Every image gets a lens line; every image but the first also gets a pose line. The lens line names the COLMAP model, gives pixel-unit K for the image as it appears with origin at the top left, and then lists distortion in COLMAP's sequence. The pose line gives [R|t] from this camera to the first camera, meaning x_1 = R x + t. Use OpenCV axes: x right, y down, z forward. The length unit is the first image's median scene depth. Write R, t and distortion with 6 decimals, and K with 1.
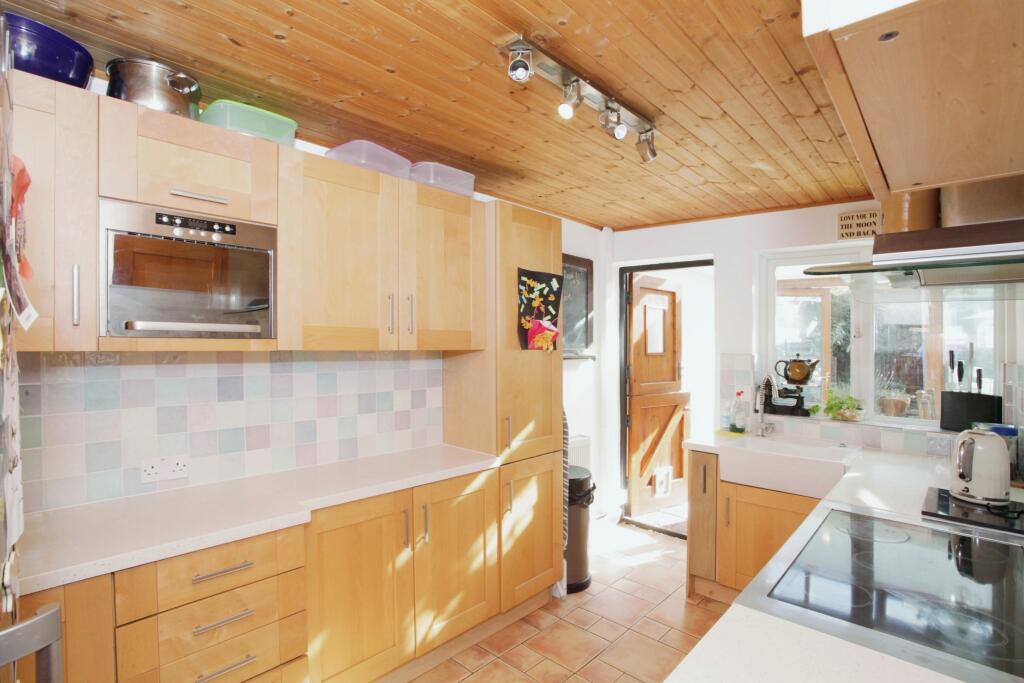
lens RADIAL K [[505.8, 0, 512.0], [0, 505.8, 341.5], [0, 0, 1]] dist [-0.075649, 0.000526]
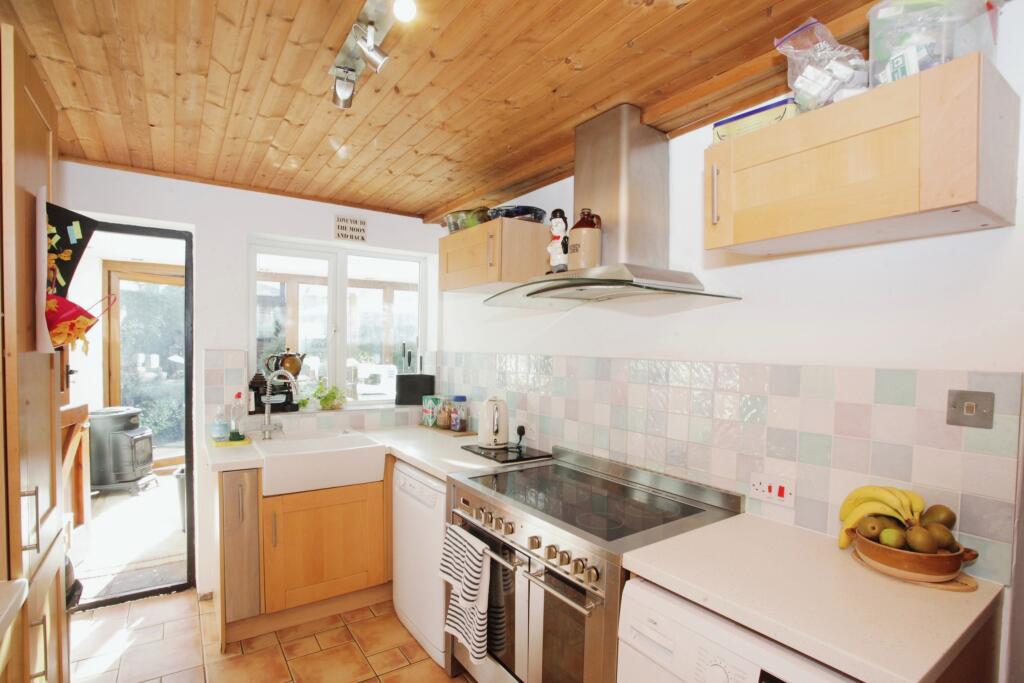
lens RADIAL K [[505.8, 0, 513.0], [0, 505.8, 361.0], [0, 0, 1]] dist [-0.027756, 0.000442]
pose [[0.233961, -0.045999, 0.971157, -0.313732], [-0.005734, 0.998798, 0.048689, -0.000779], [-0.972229, -0.016960, 0.233416, 0.376829]]
